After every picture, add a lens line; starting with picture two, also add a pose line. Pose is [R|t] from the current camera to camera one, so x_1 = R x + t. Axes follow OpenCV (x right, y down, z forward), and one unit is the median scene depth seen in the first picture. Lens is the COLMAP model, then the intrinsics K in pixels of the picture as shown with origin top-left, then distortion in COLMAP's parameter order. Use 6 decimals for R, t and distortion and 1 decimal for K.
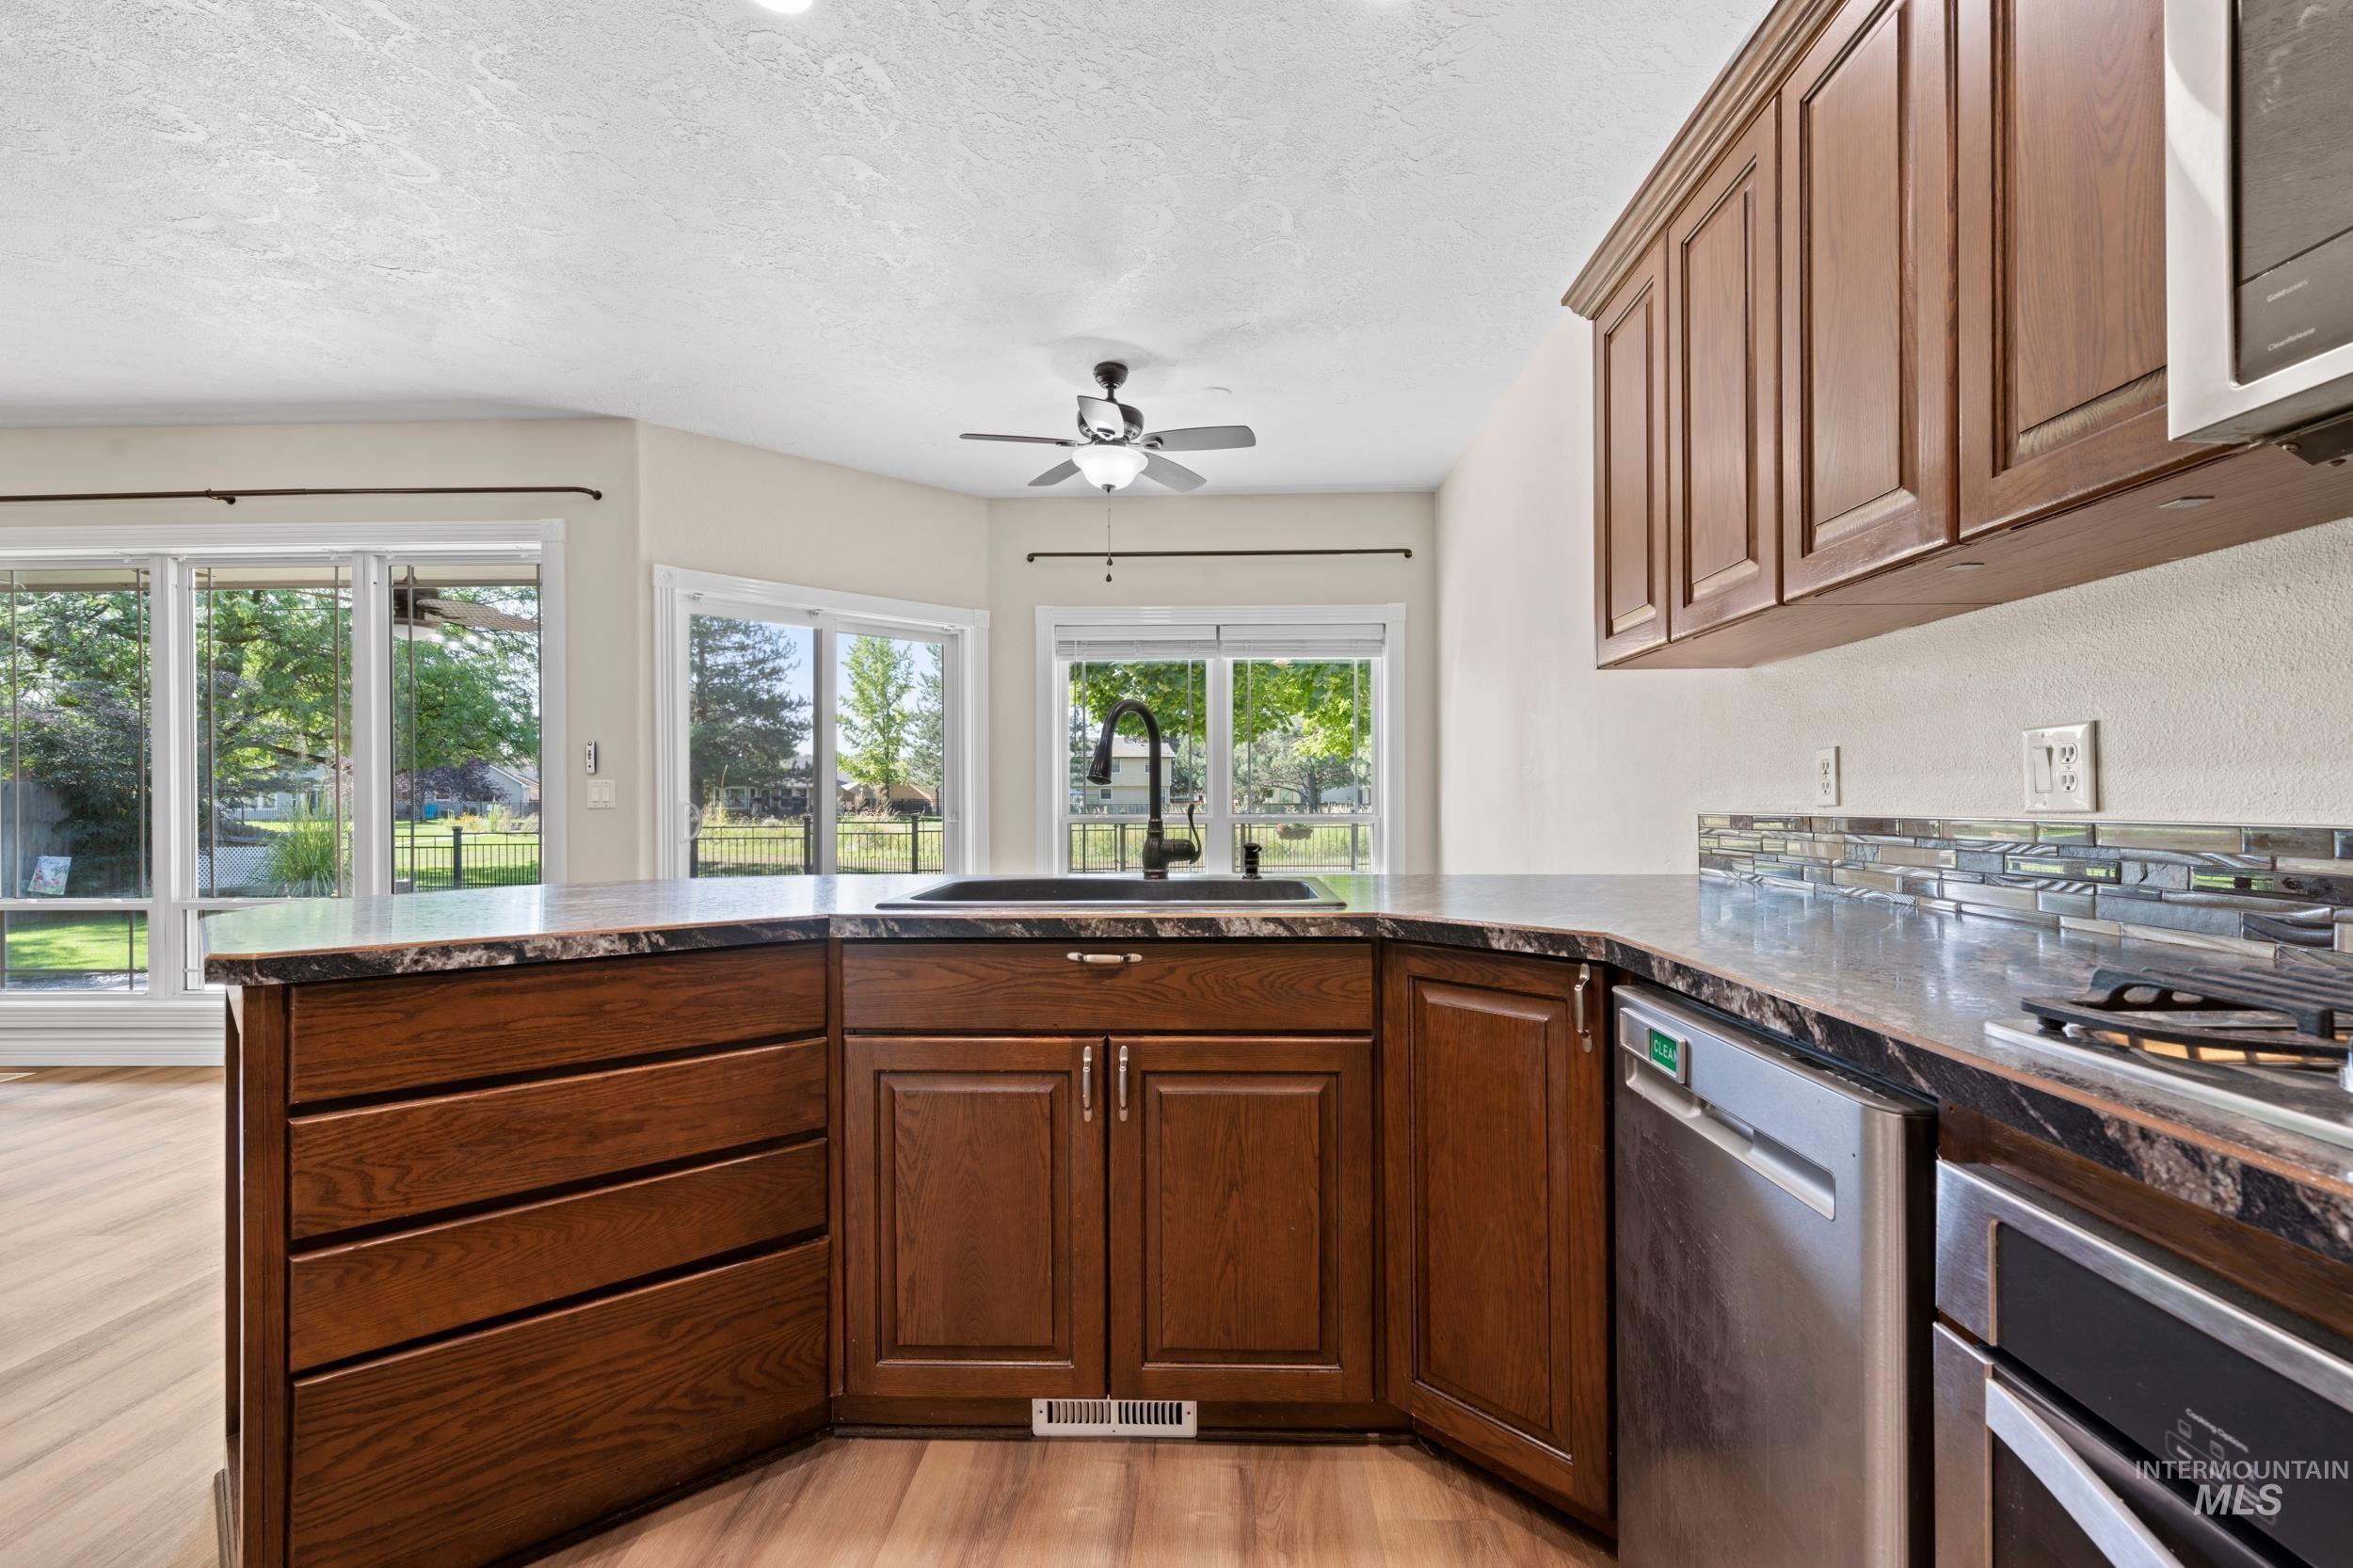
lens RADIAL K [[1067.0, 0, 1182.6], [0, 1067.0, 798.1], [0, 0, 1]] dist [-0.000993, -0.000118]
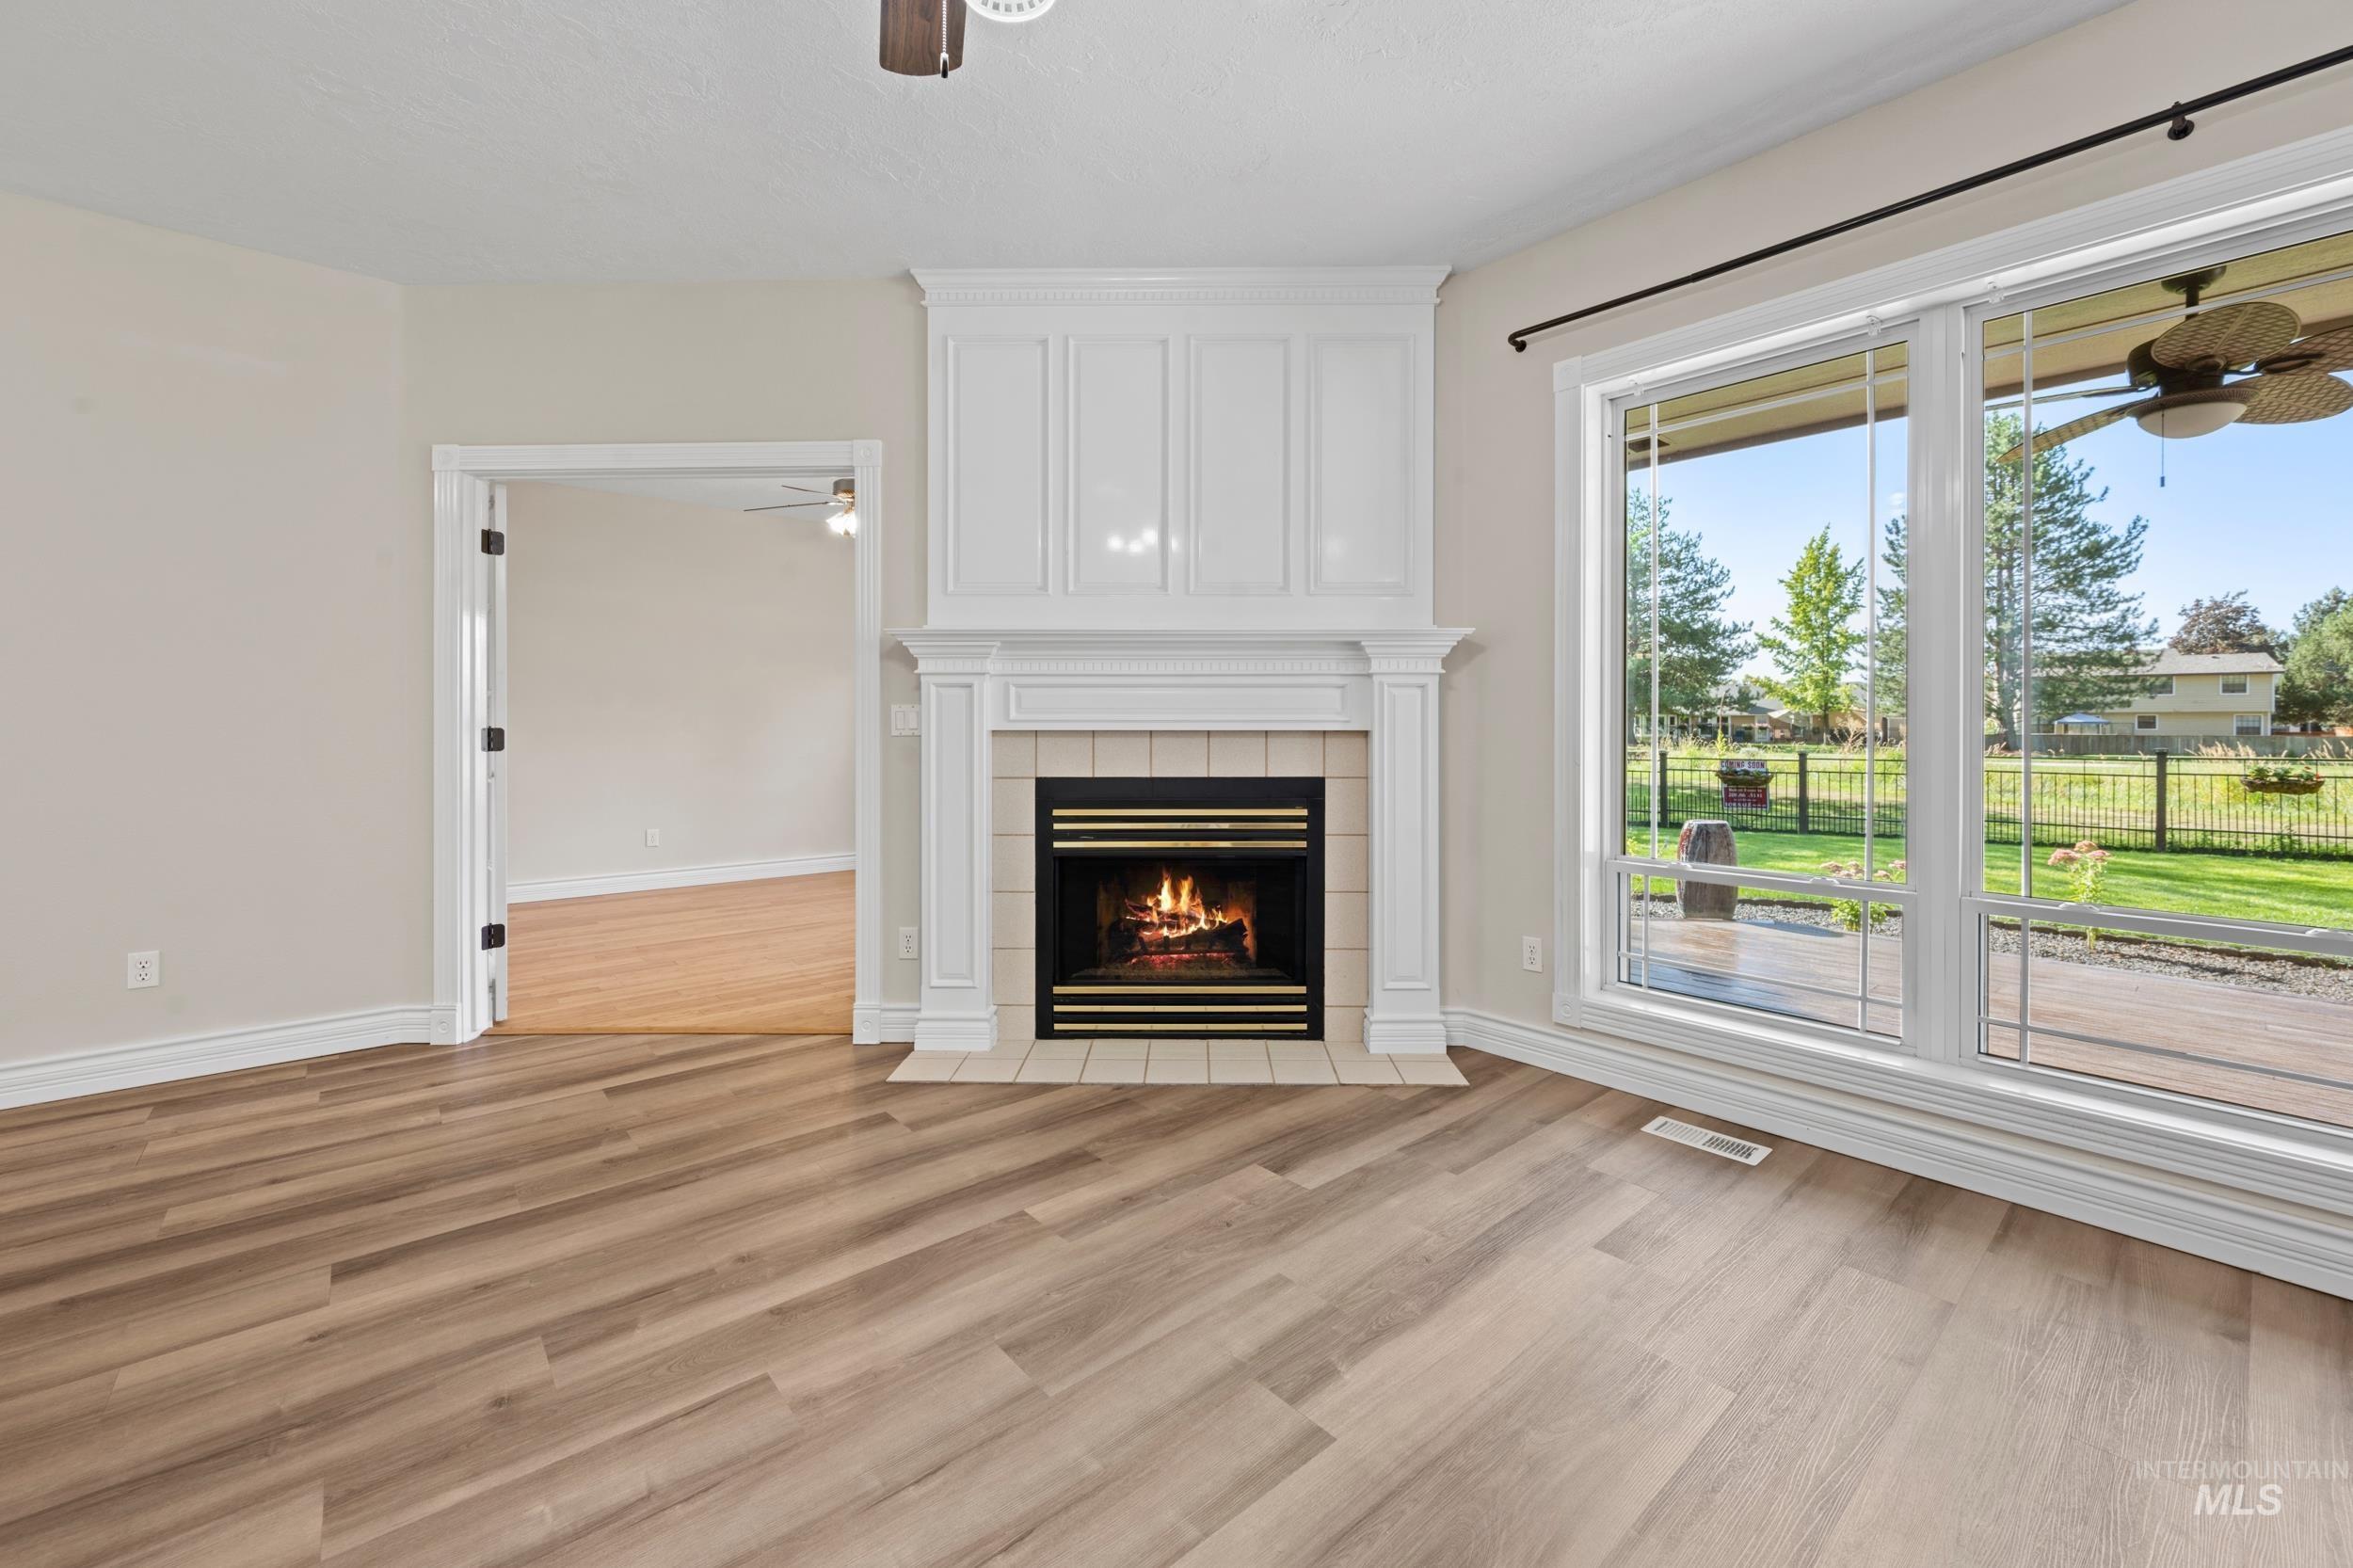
lens RADIAL K [[928.2, 0, 1175.9], [0, 928.2, 735.0], [0, 0, 1]] dist [0.000630, -0.001174]
pose [[0.683817, 0.012702, -0.729543, -0.083952], [-0.005050, 0.999907, 0.012675, 0.000367], [0.729636, -0.004984, 0.683818, 0.032967]]
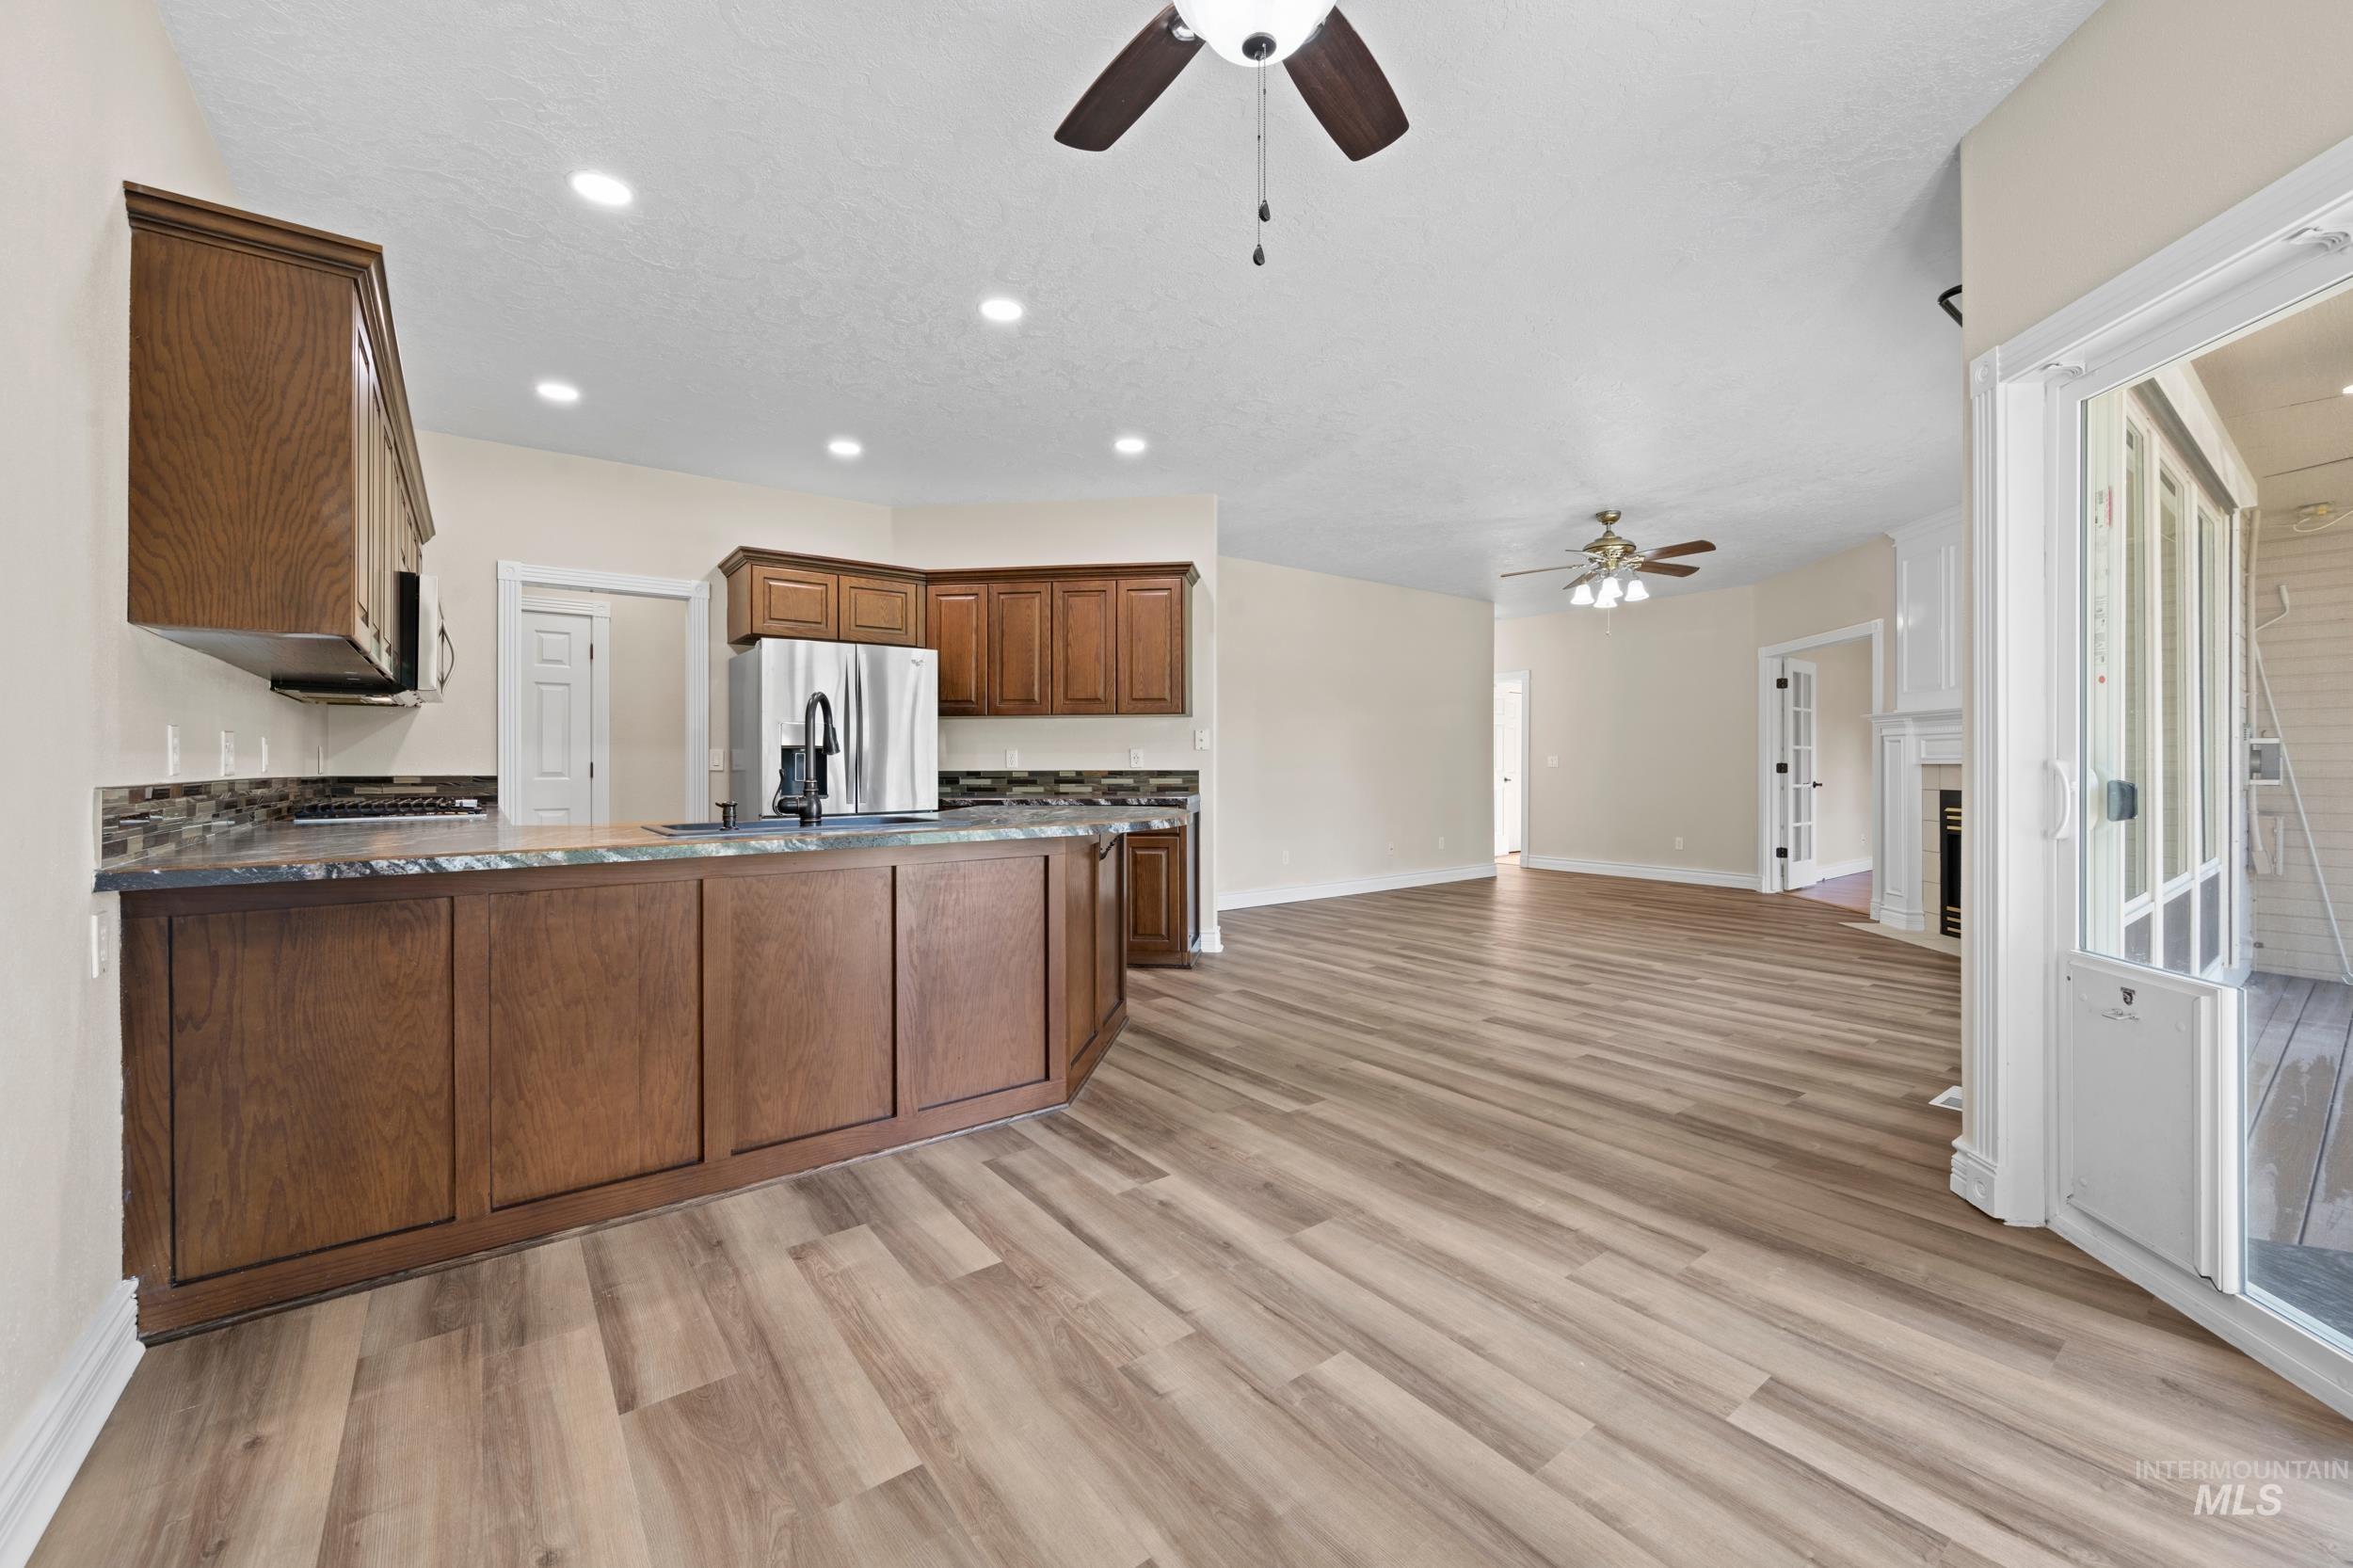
lens RADIAL K [[928.2, 0, 1178.8], [0, 928.2, 760.4], [0, 0, 1]] dist [0.000630, -0.001174]
pose [[-0.776649, 0.004581, -0.629917, 0.016034], [0.005848, 0.999983, 0.000061, -0.000137], [0.629906, -0.003637, -0.776663, 0.104018]]
